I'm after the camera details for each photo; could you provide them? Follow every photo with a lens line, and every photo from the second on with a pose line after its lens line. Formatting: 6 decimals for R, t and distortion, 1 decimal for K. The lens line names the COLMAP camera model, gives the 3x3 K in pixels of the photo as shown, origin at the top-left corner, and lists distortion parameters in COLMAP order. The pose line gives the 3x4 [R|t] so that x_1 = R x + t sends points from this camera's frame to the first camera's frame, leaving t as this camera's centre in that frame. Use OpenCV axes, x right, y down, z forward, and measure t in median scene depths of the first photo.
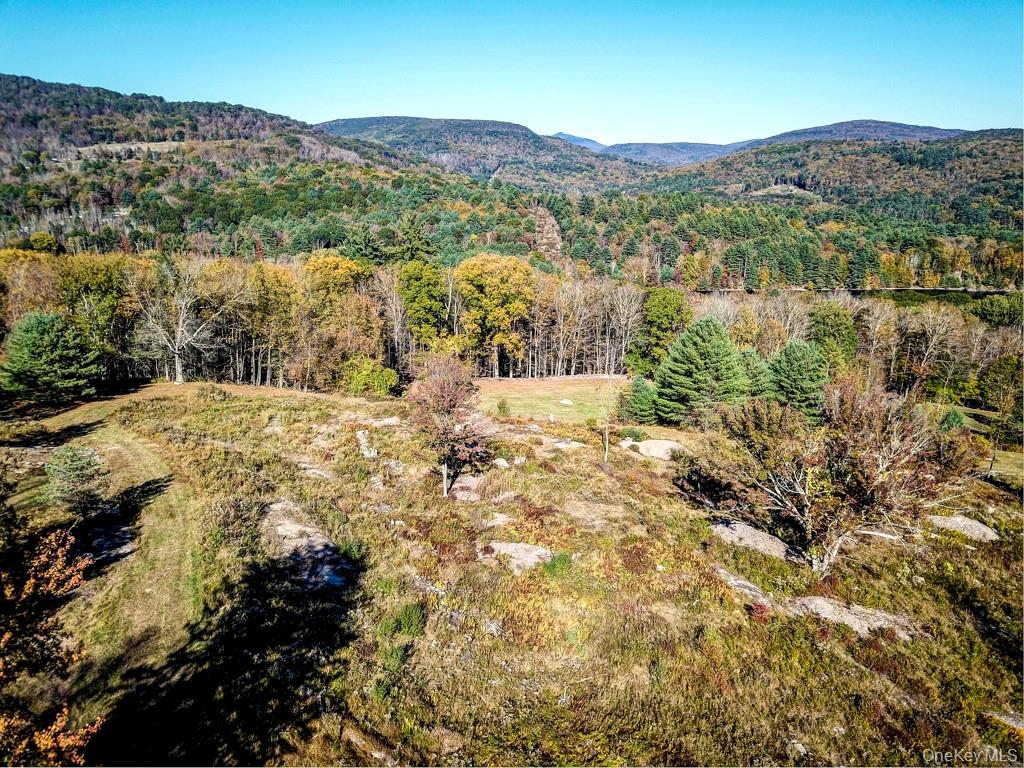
lens RADIAL K [[791.1, 0, 520.4], [0, 791.1, 385.8], [0, 0, 1]] dist [0.015381, -0.009657]
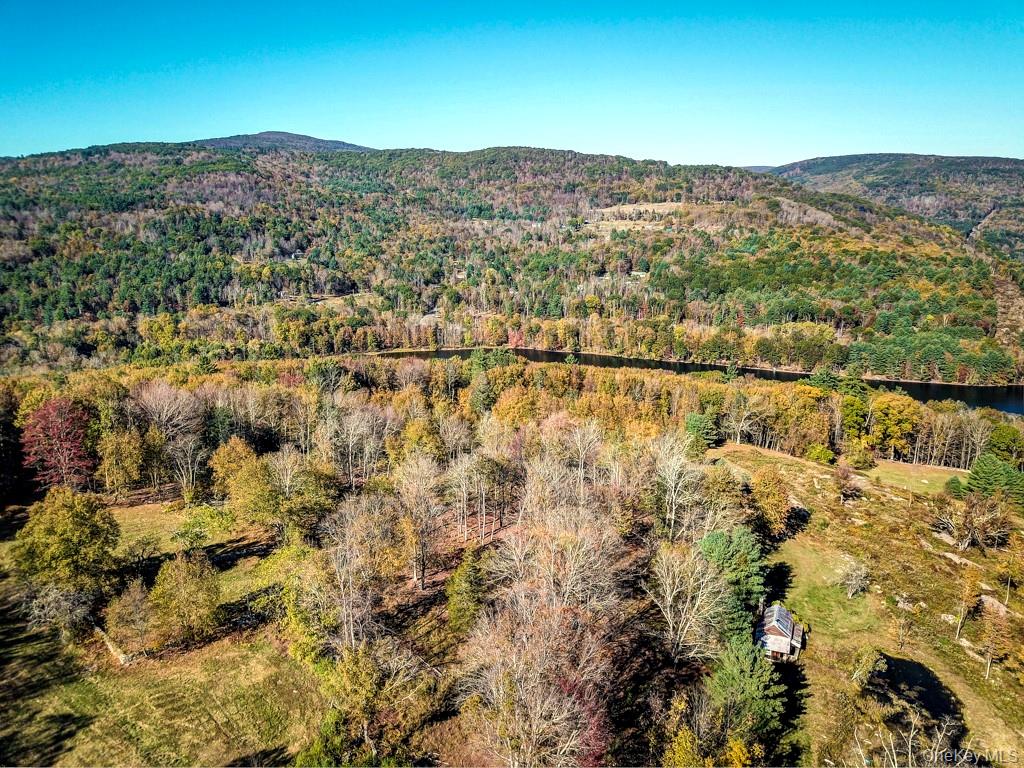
lens RADIAL K [[791.1, 0, 518.1], [0, 791.1, 383.1], [0, 0, 1]] dist [0.015381, -0.009657]
pose [[0.846139, 0.119646, -0.519358, 0.035438], [-0.138325, 0.990383, 0.002797, -0.015300], [0.514698, 0.069474, 0.854552, -0.213542]]
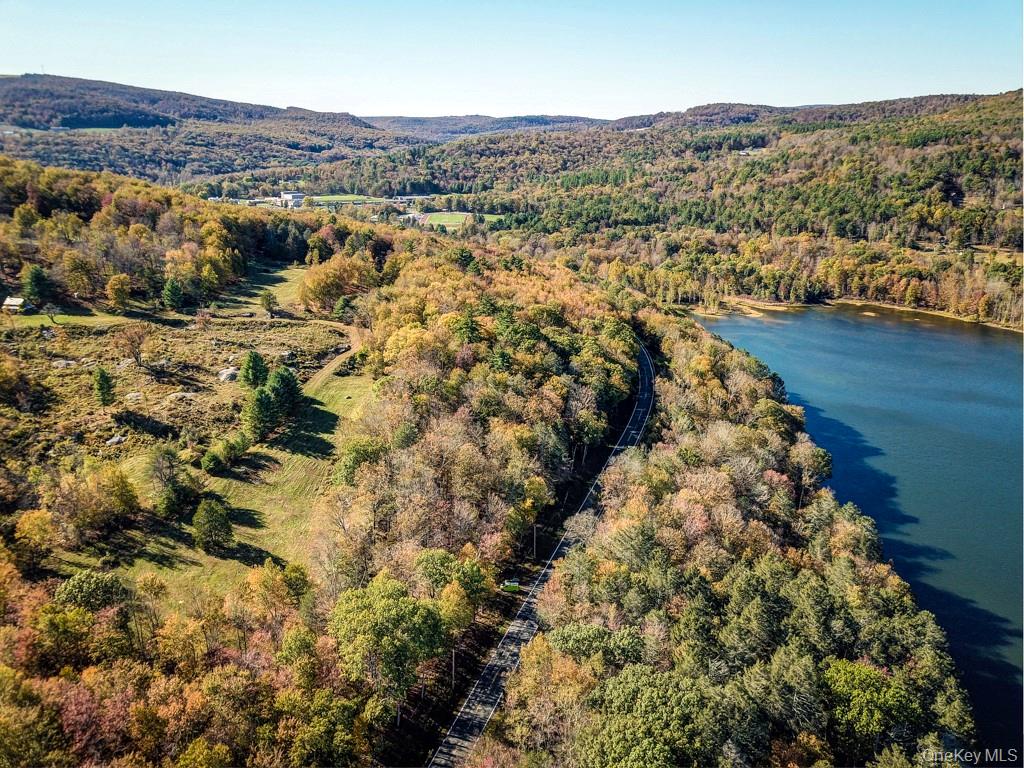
lens RADIAL K [[791.1, 0, 517.1], [0, 791.1, 391.3], [0, 0, 1]] dist [0.015381, -0.009657]
pose [[-0.307777, 0.290953, -0.905881, 0.317512], [-0.257214, 0.891203, 0.373629, -0.158327], [0.916032, 0.347999, -0.199455, 0.340136]]
